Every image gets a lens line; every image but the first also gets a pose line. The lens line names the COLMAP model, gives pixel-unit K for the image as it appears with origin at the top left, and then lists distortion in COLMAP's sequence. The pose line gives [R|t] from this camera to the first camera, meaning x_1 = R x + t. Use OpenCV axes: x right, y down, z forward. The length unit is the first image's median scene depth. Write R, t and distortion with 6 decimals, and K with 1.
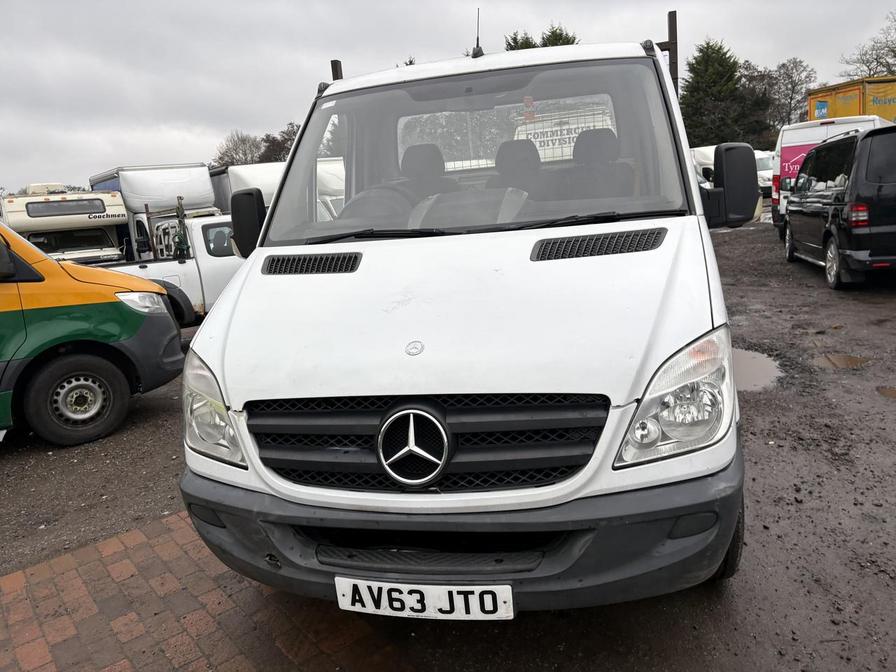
lens RADIAL K [[671.3, 0, 416.4], [0, 671.3, 317.5], [0, 0, 1]] dist [0.038519, -0.033258]
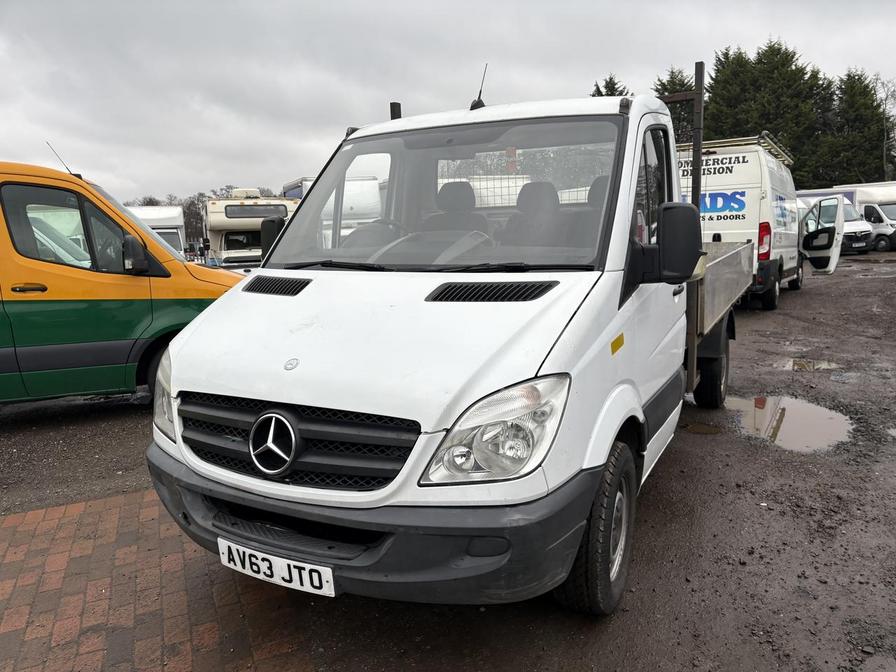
lens RADIAL K [[671.3, 0, 448.0], [0, 671.3, 331.4], [0, 0, 1]] dist [0.038519, -0.033258]
pose [[0.961150, 0.101215, -0.256801, 0.577351], [-0.099939, 0.994830, 0.018049, -0.064254], [0.257300, 0.008316, 0.966296, -0.110279]]
